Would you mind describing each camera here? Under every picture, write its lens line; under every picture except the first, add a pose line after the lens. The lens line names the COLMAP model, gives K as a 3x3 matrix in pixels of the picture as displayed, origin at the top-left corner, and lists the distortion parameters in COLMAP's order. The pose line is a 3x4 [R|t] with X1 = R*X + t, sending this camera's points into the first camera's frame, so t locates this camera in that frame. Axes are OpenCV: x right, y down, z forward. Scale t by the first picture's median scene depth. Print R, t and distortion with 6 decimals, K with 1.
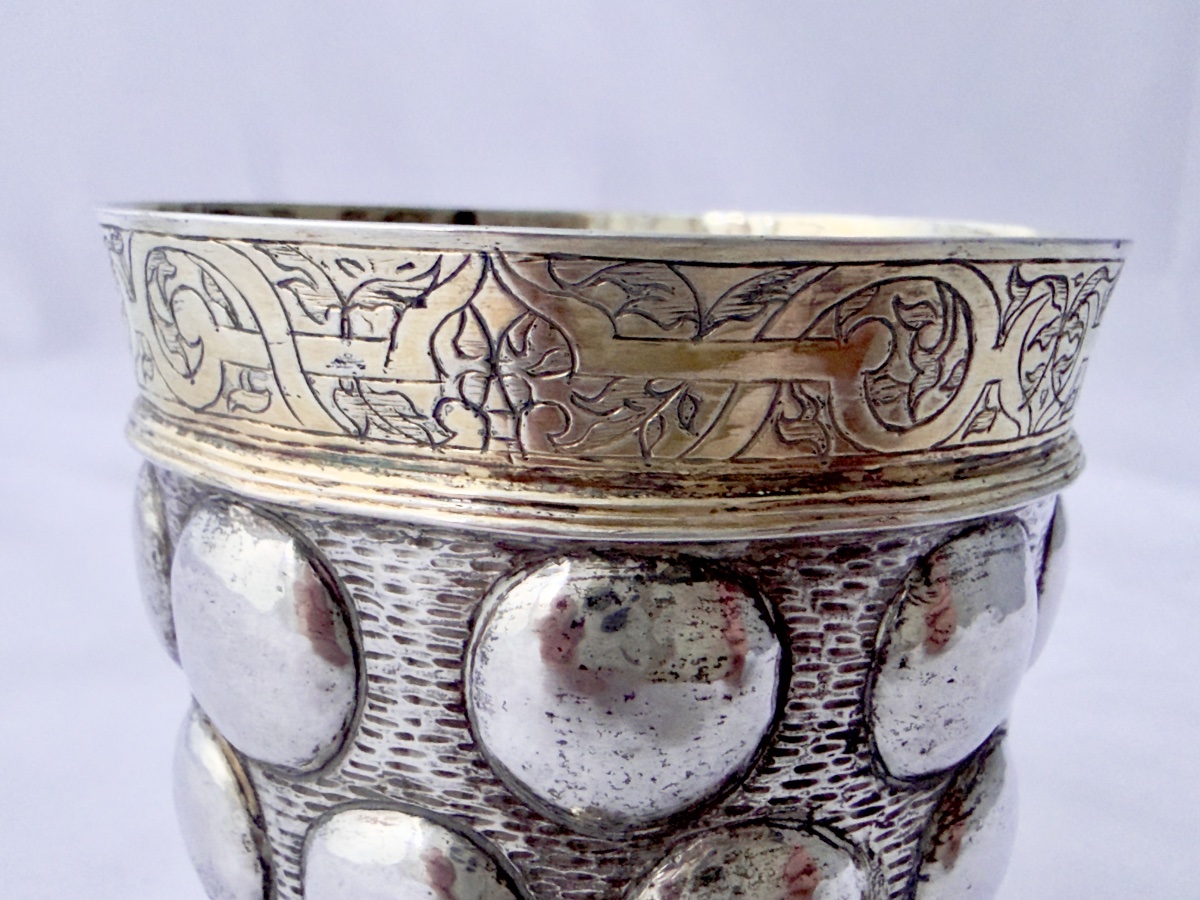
lens RADIAL K [[1254.5, 0, 600.0], [0, 1254.5, 450.0], [0, 0, 1]] dist [-0.000856, -0.008110]
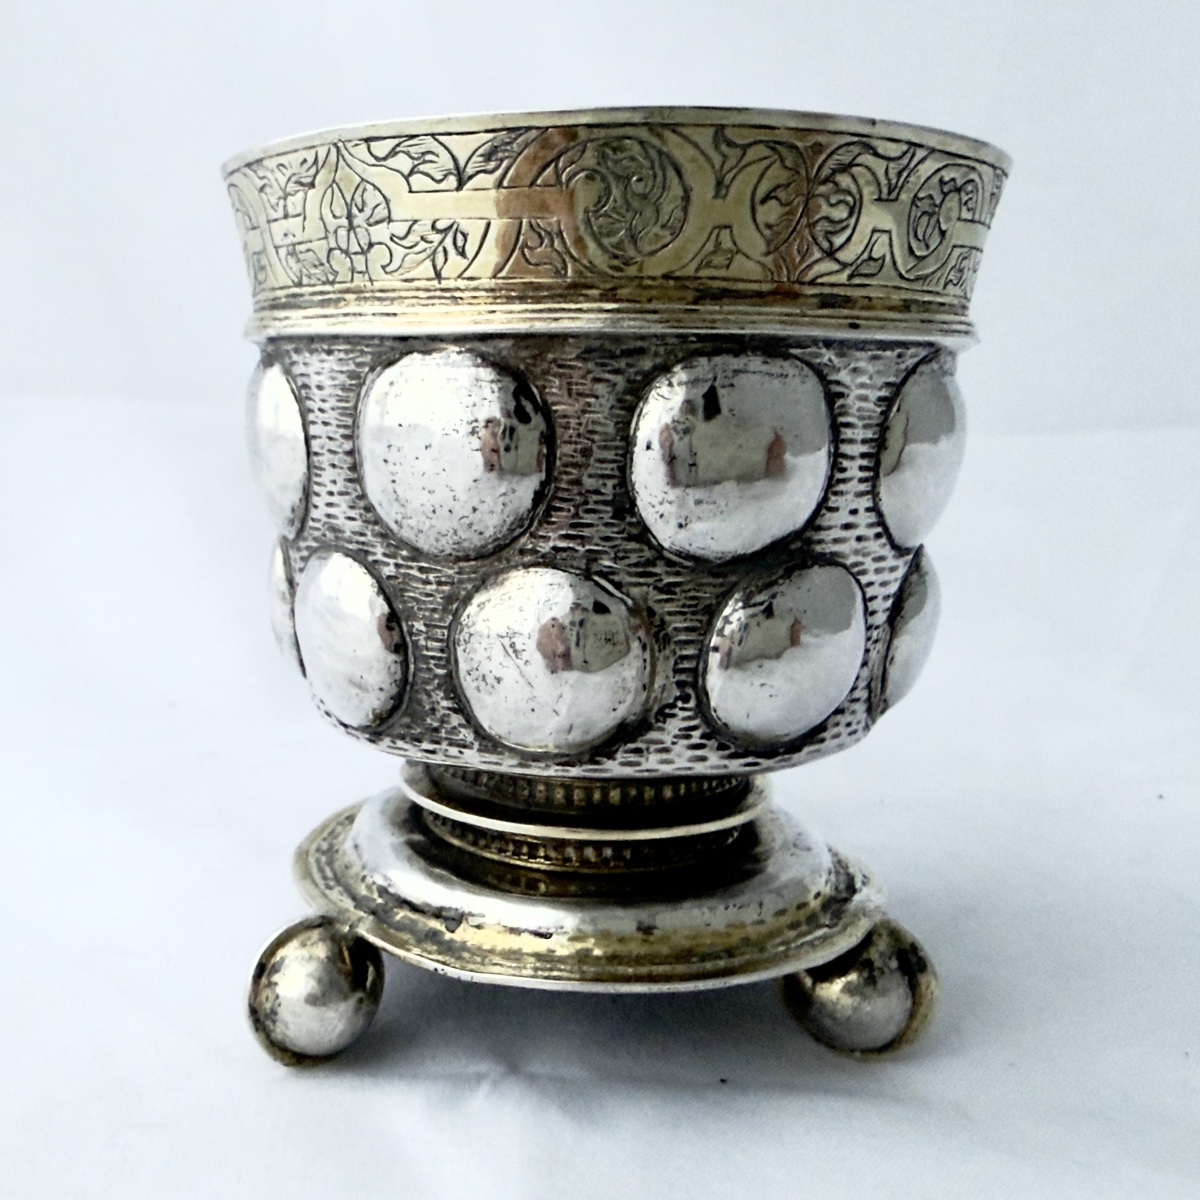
lens RADIAL K [[1313.6, 0, 600.0], [0, 1313.6, 600.0], [0, 0, 1]] dist [0.004769, -0.016154]
pose [[0.893469, 0.038496, -0.447472, 0.836049], [-0.060316, 0.997579, -0.034611, 0.390292], [0.445056, 0.057914, 0.893628, -0.246039]]
